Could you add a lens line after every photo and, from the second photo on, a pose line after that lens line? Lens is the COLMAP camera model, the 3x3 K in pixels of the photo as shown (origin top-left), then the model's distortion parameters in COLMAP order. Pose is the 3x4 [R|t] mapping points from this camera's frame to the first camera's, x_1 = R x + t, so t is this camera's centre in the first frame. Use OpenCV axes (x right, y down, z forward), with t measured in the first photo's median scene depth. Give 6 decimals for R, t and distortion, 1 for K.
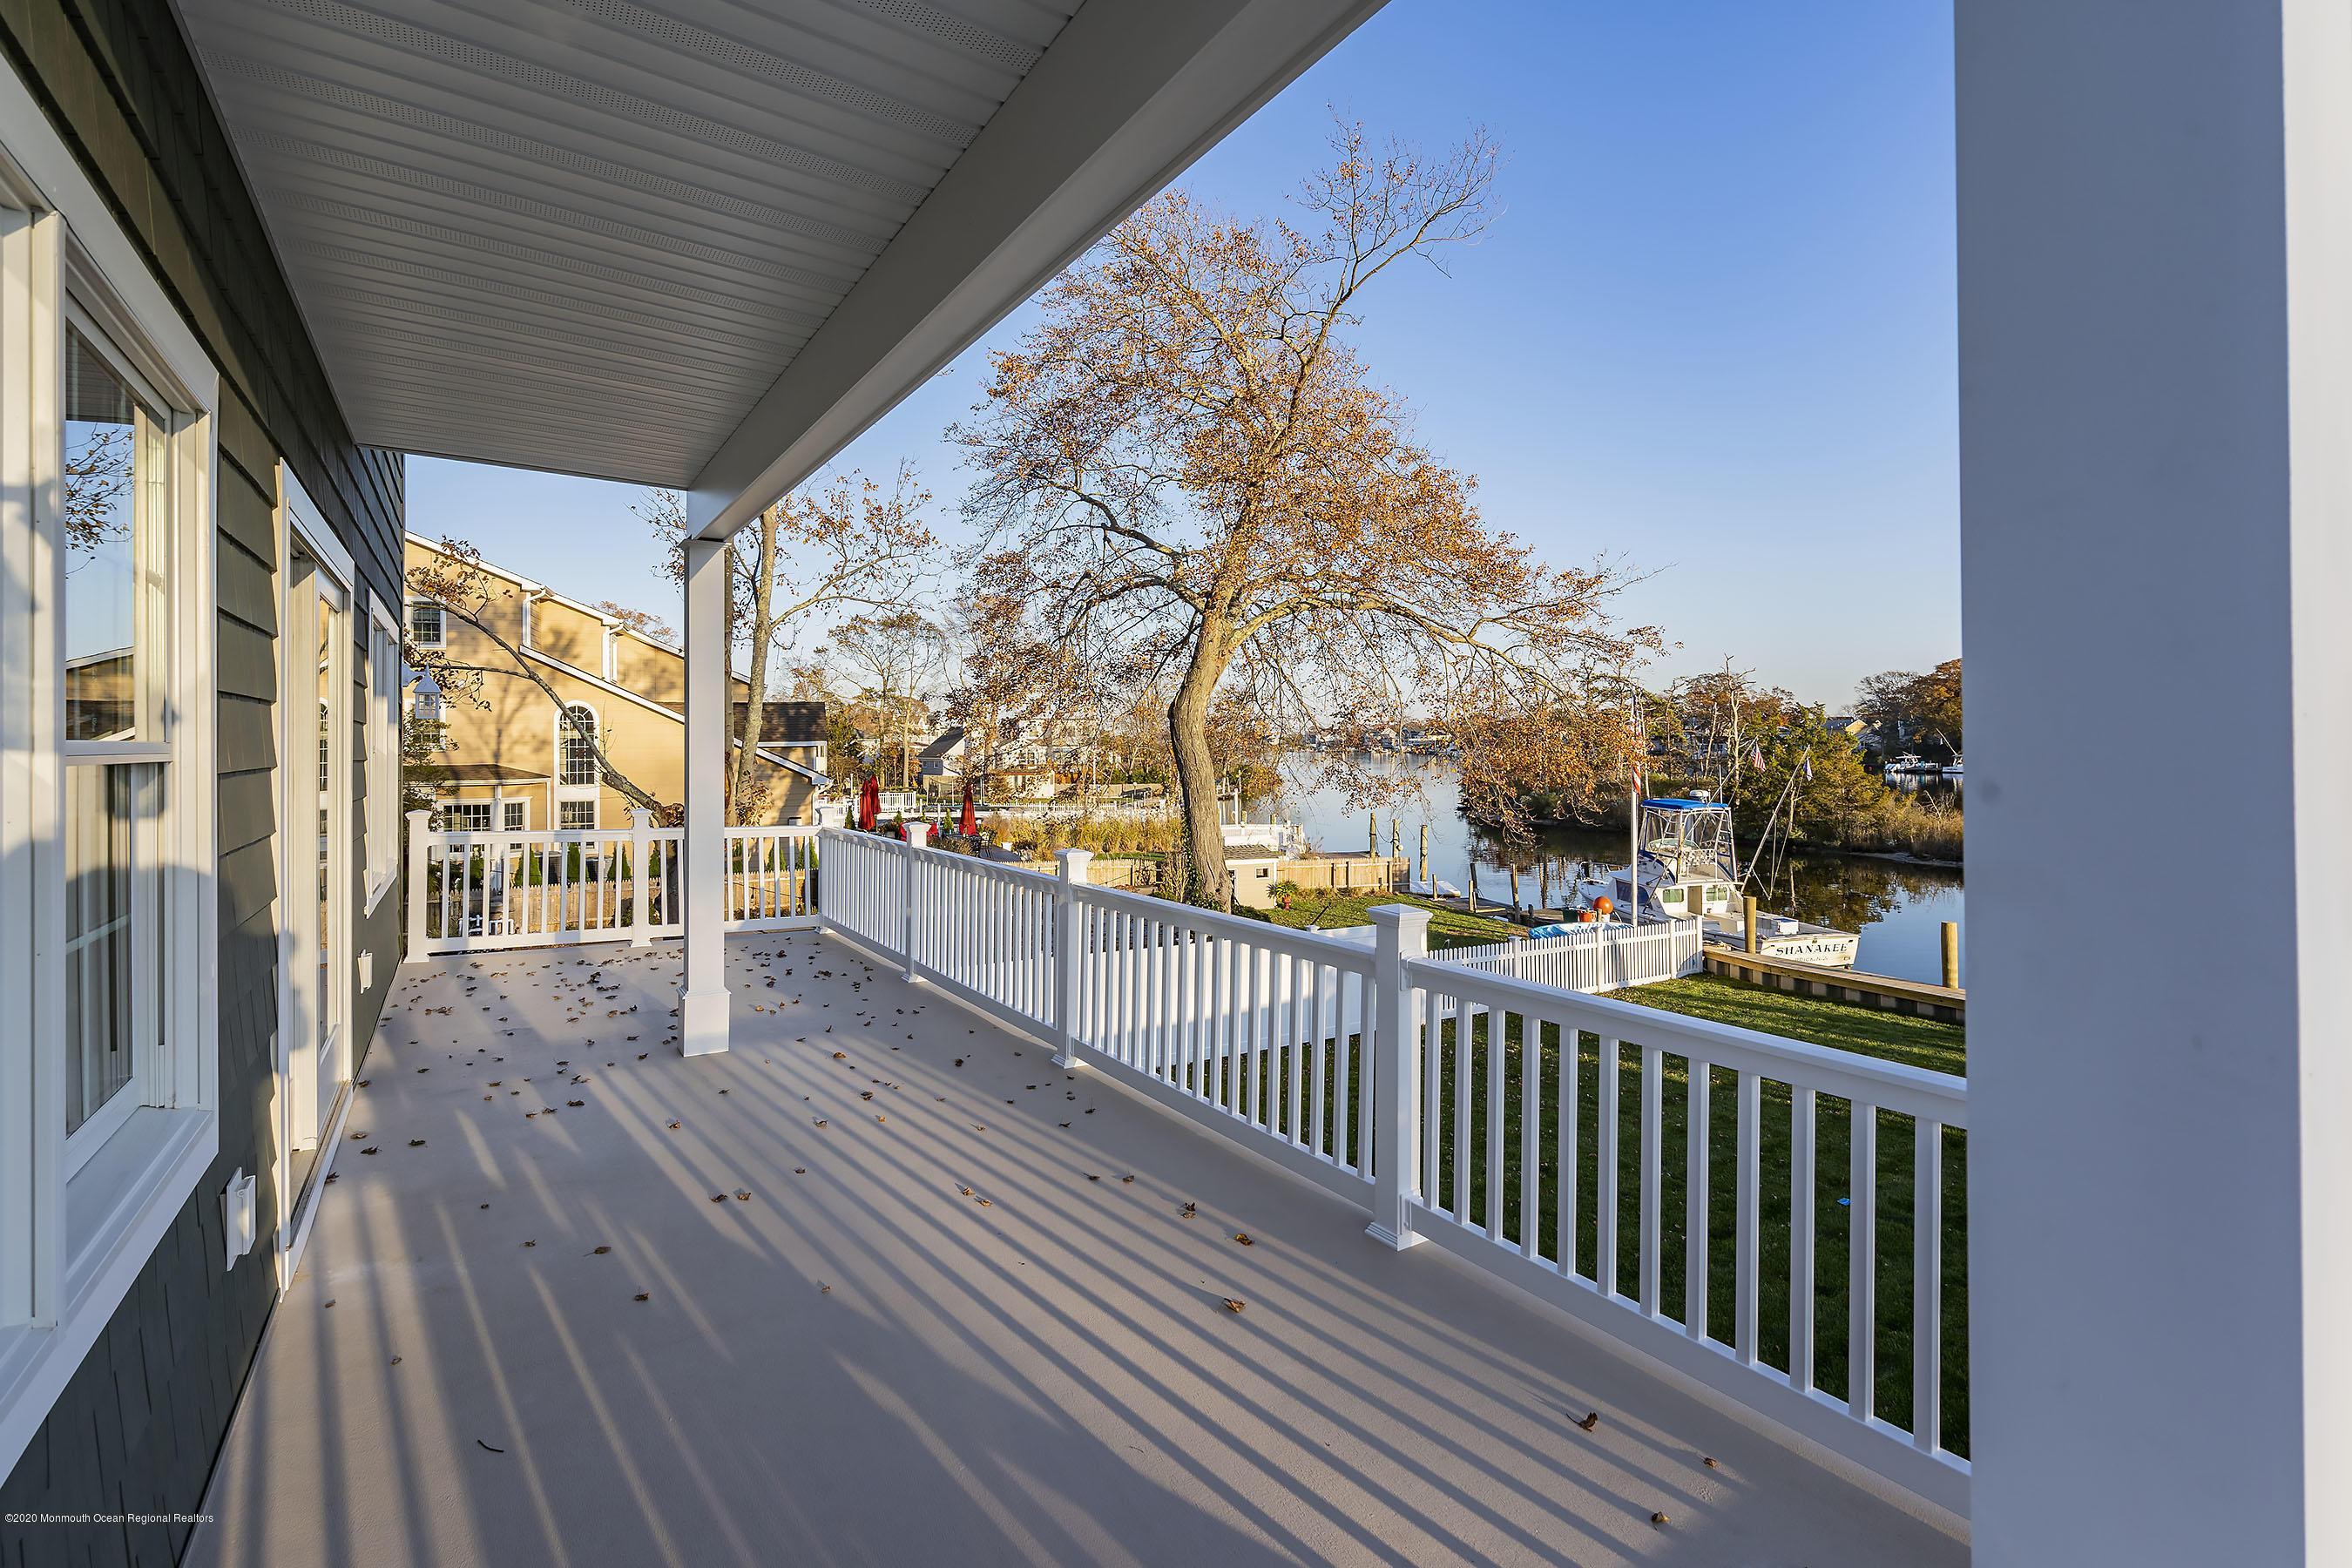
lens RADIAL K [[1088.6, 0, 1178.1], [0, 1088.6, 754.3], [0, 0, 1]] dist [-0.002989, -0.000738]
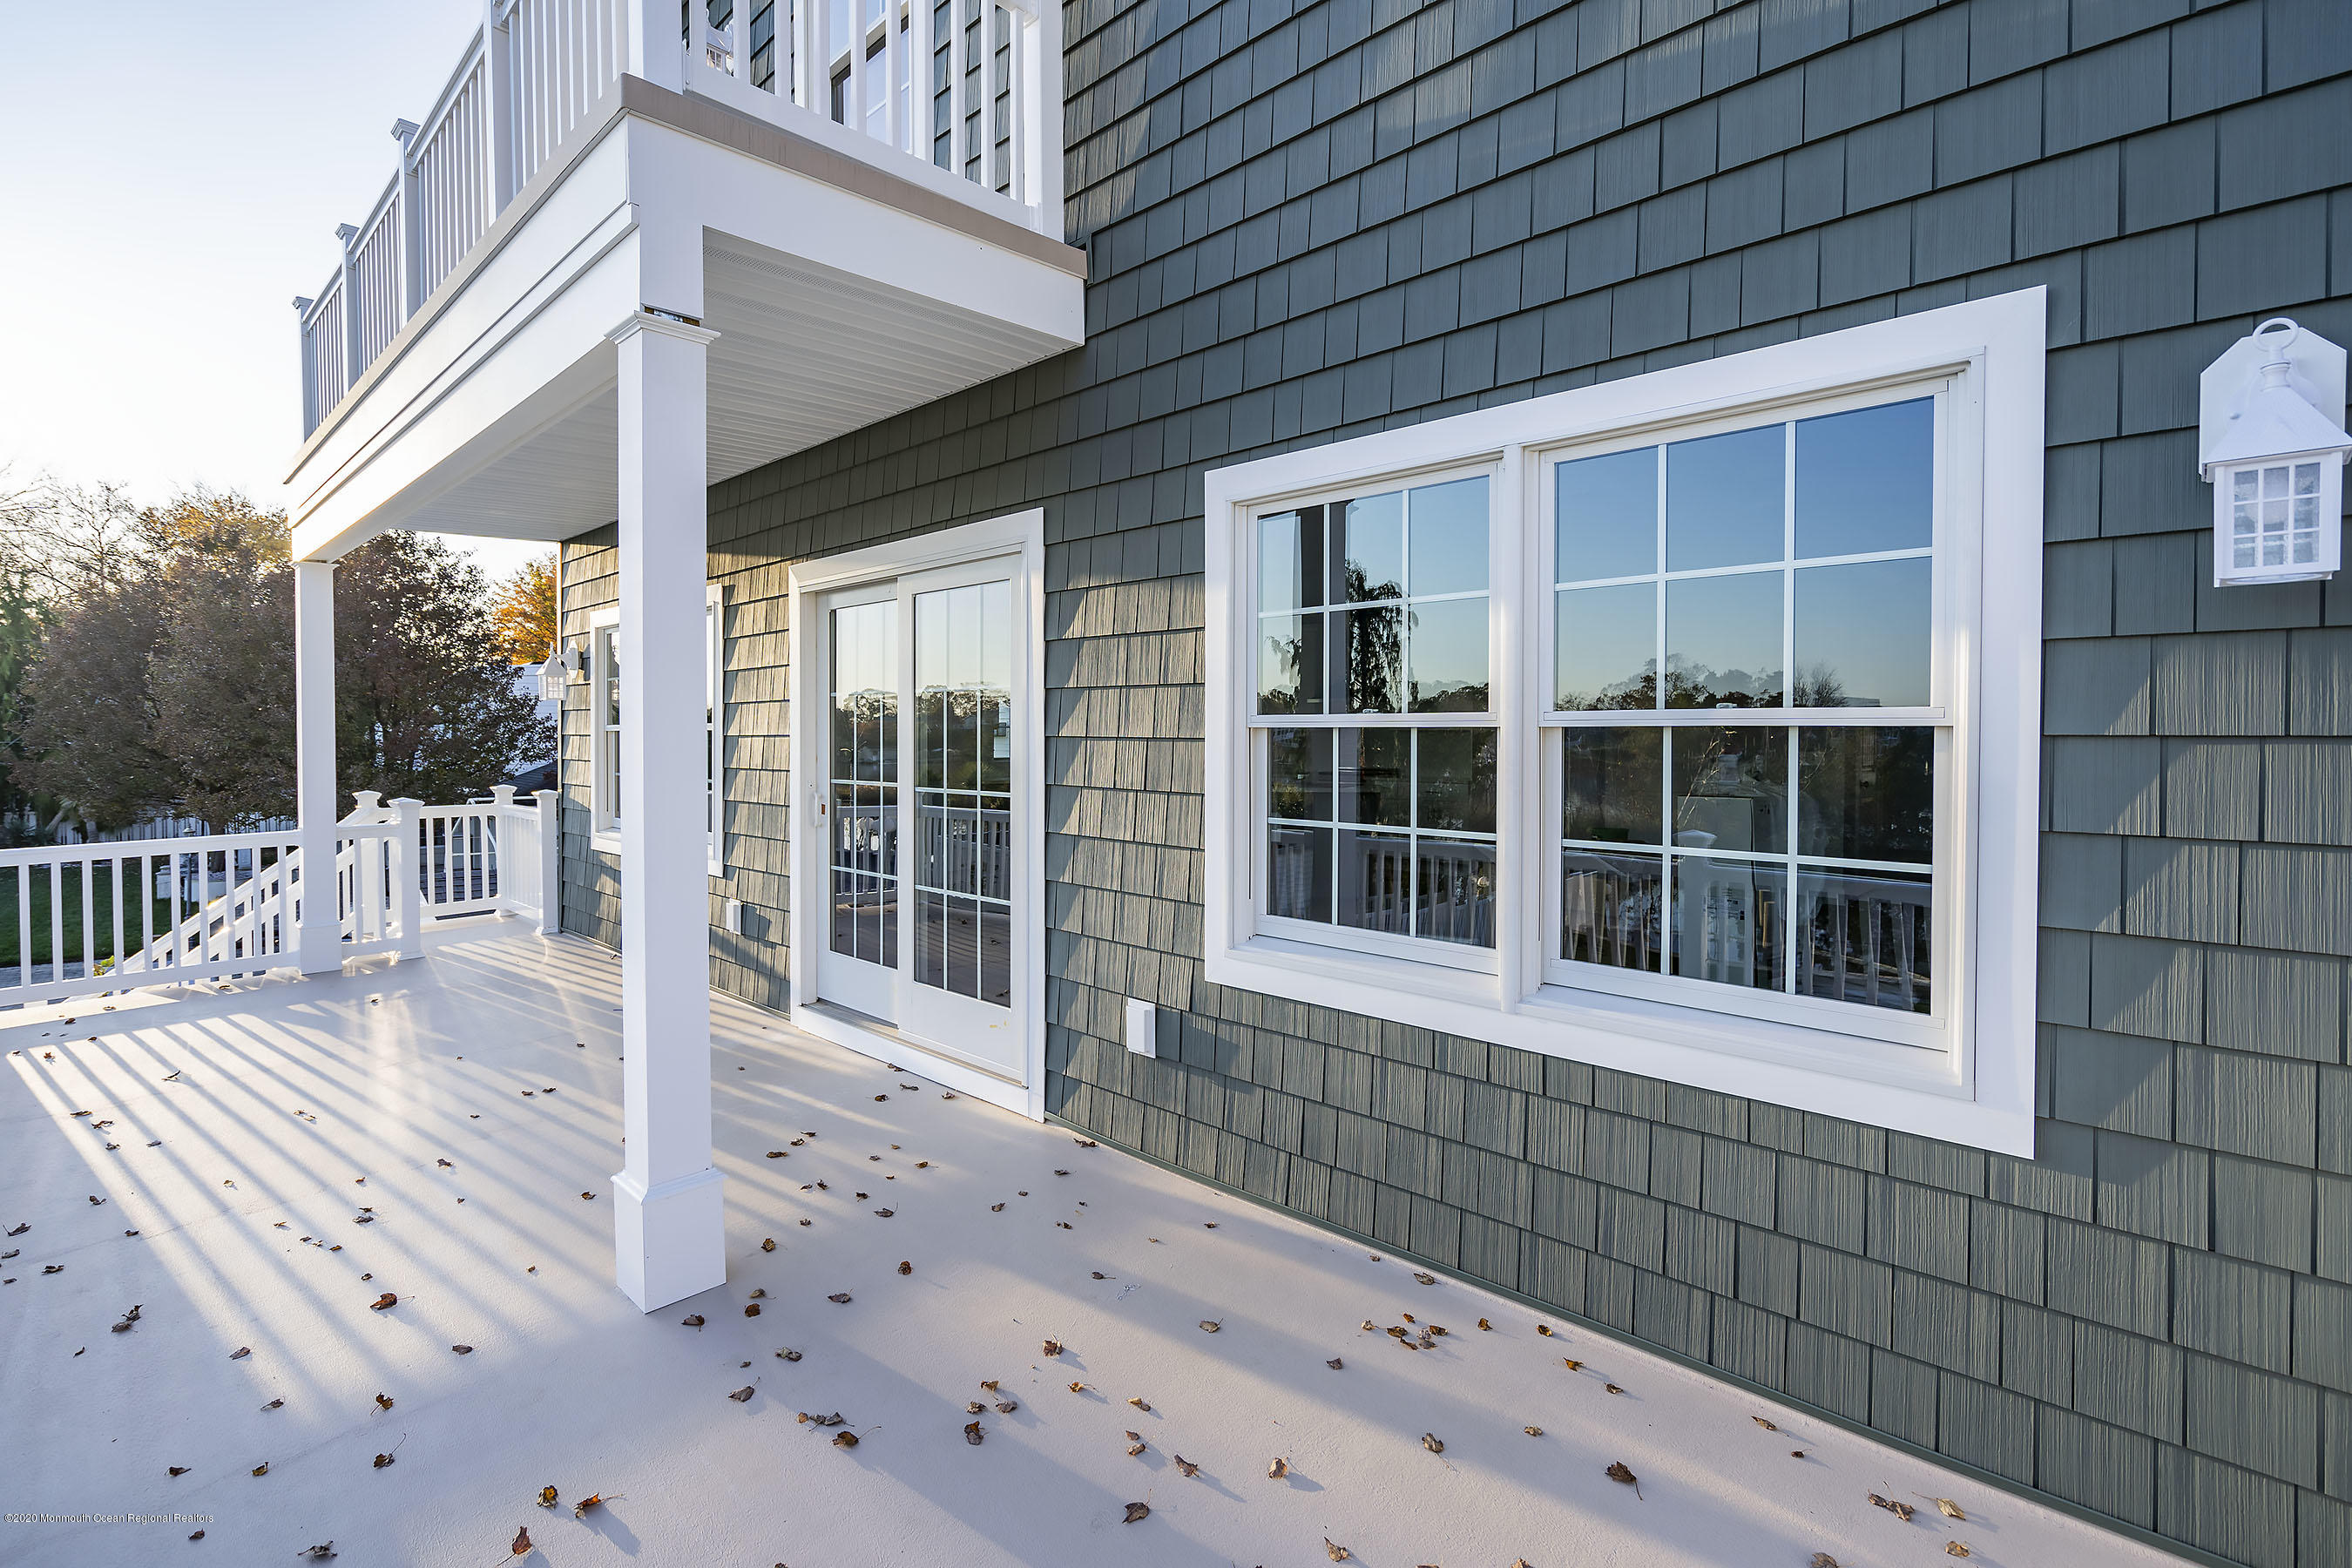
lens RADIAL K [[1088.6, 0, 1178.1], [0, 1088.6, 754.3], [0, 0, 1]] dist [-0.002989, -0.000738]
pose [[-0.973370, 0.007949, -0.229103, -0.300004], [0.001903, 0.999644, 0.026600, -0.001210], [0.229233, 0.025455, -0.973039, 0.842498]]
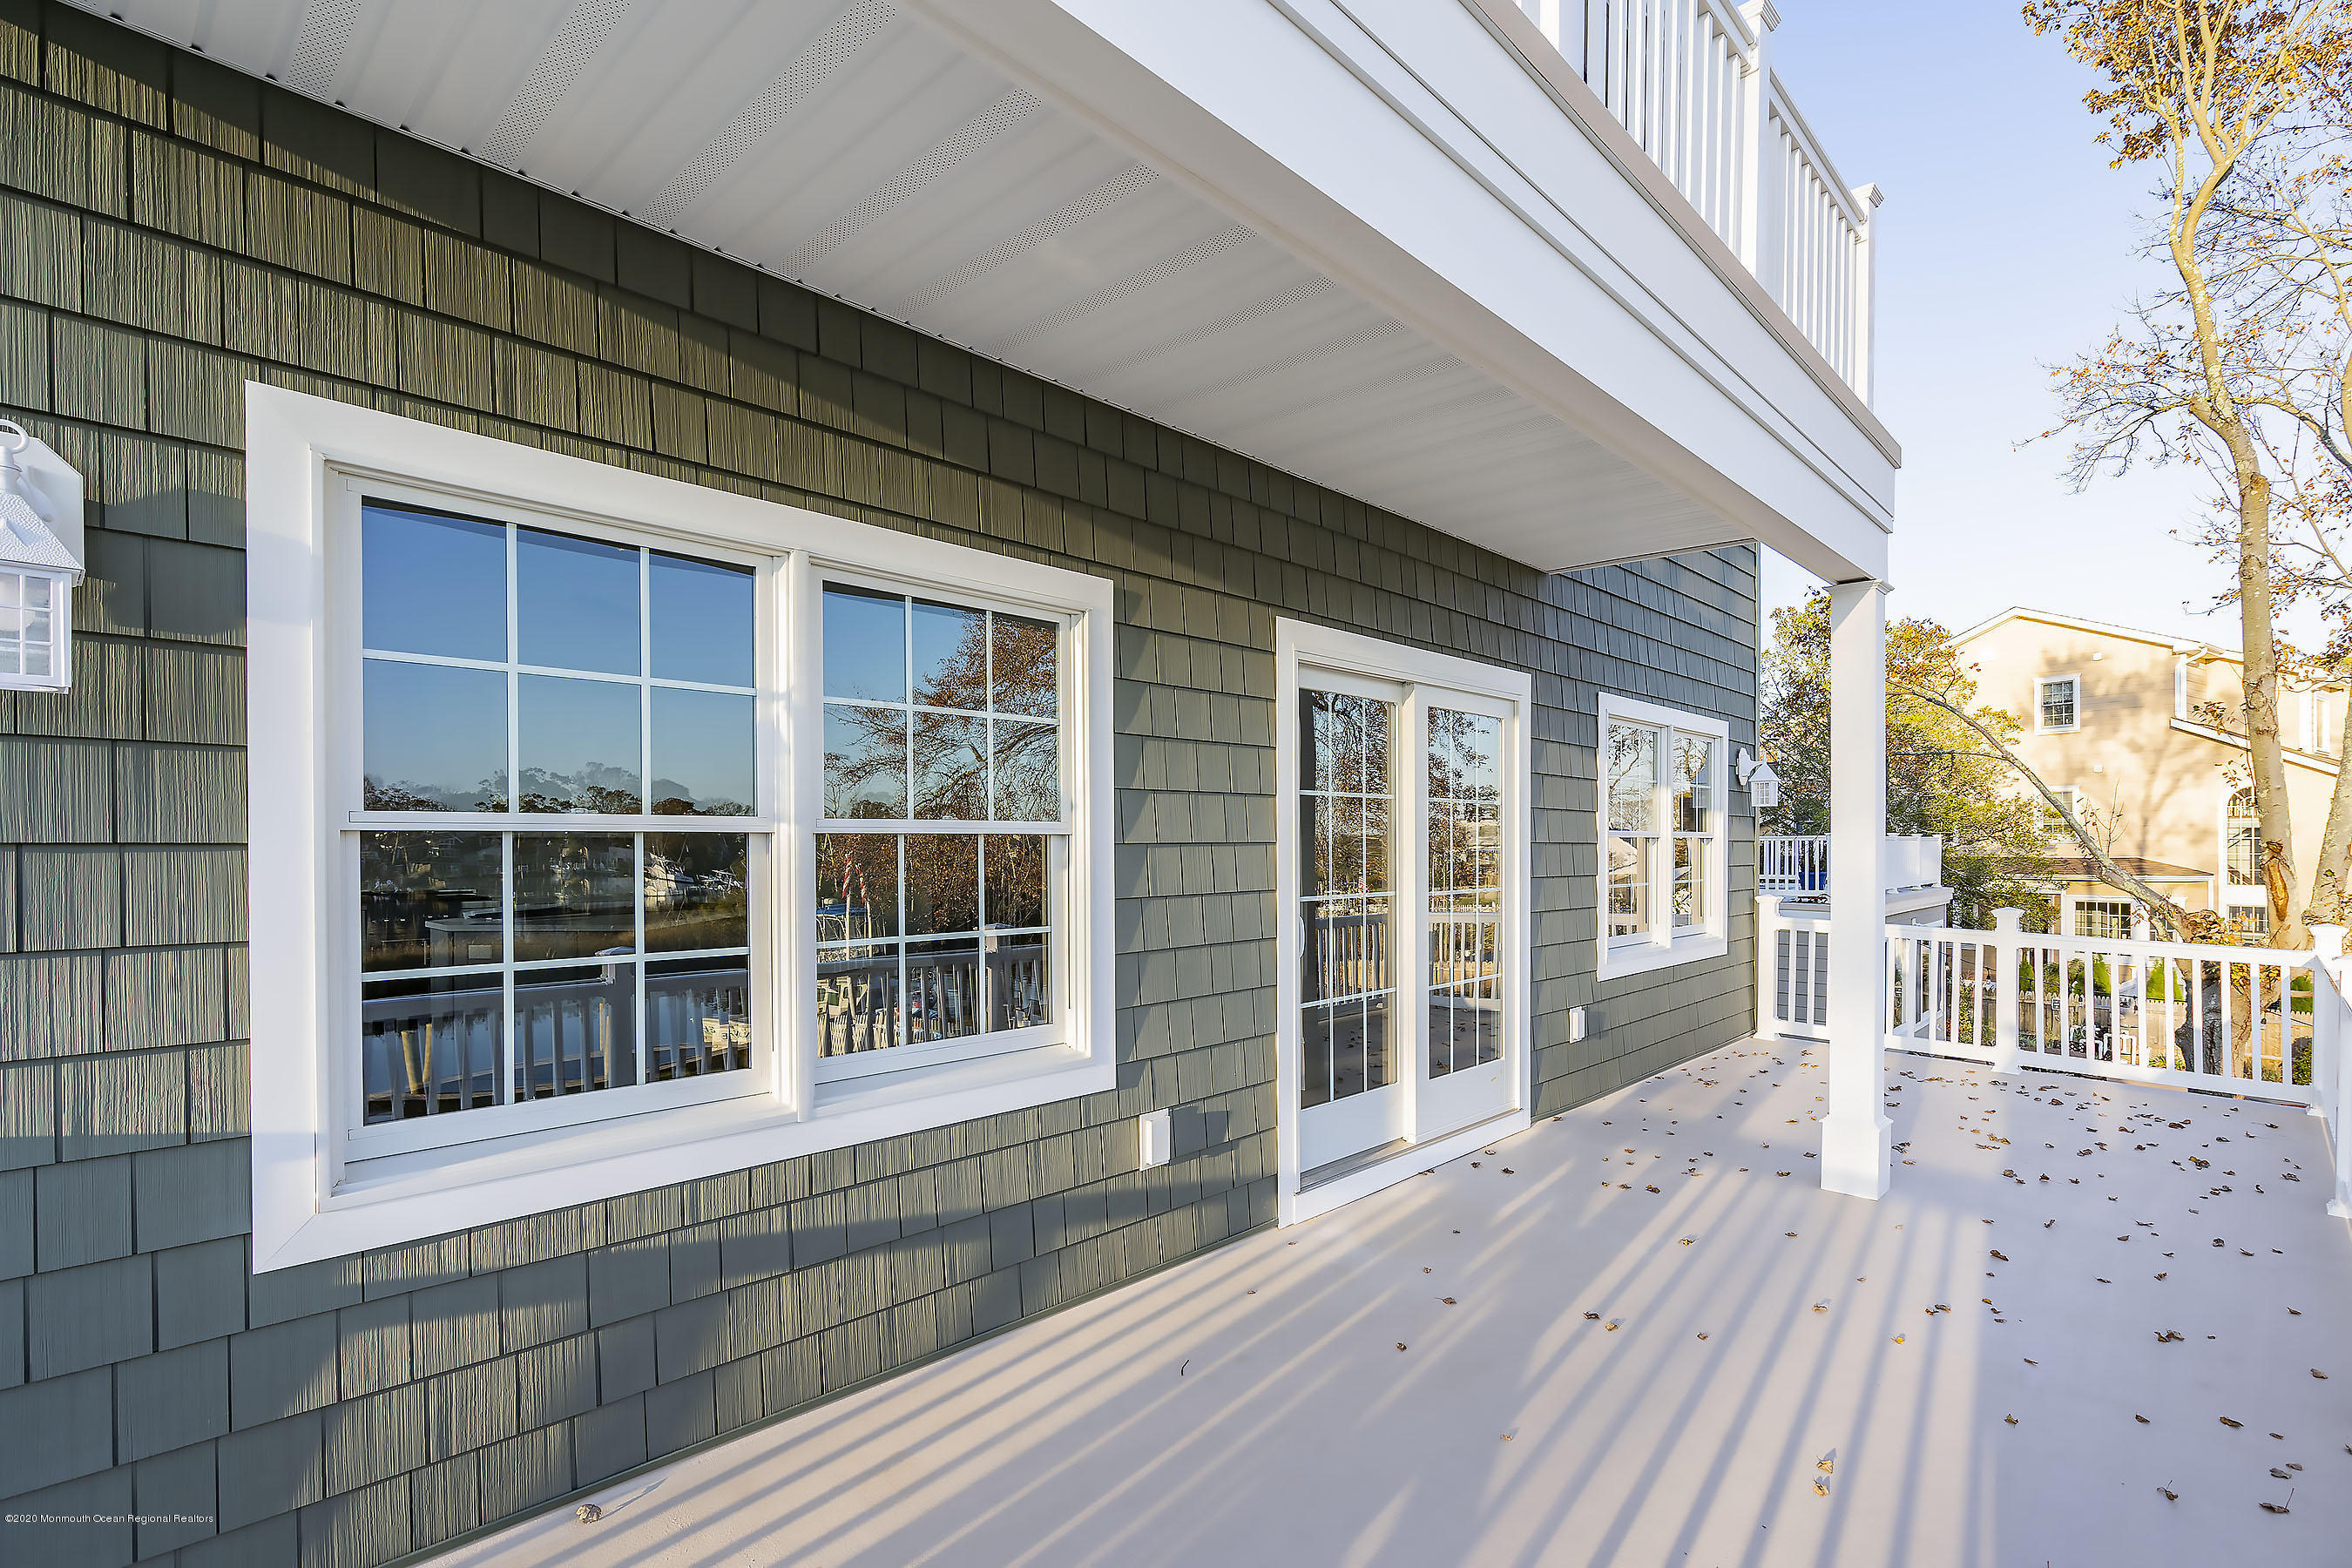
lens RADIAL K [[1087.0, 0, 1177.4], [0, 1087.0, 833.3], [0, 0, 1]] dist [-0.001169, 0.000002]
pose [[0.220973, -0.003495, -0.975274, 0.142158], [-0.008677, 0.999947, -0.005550, 0.003217], [0.975241, 0.009689, 0.220931, 0.161735]]
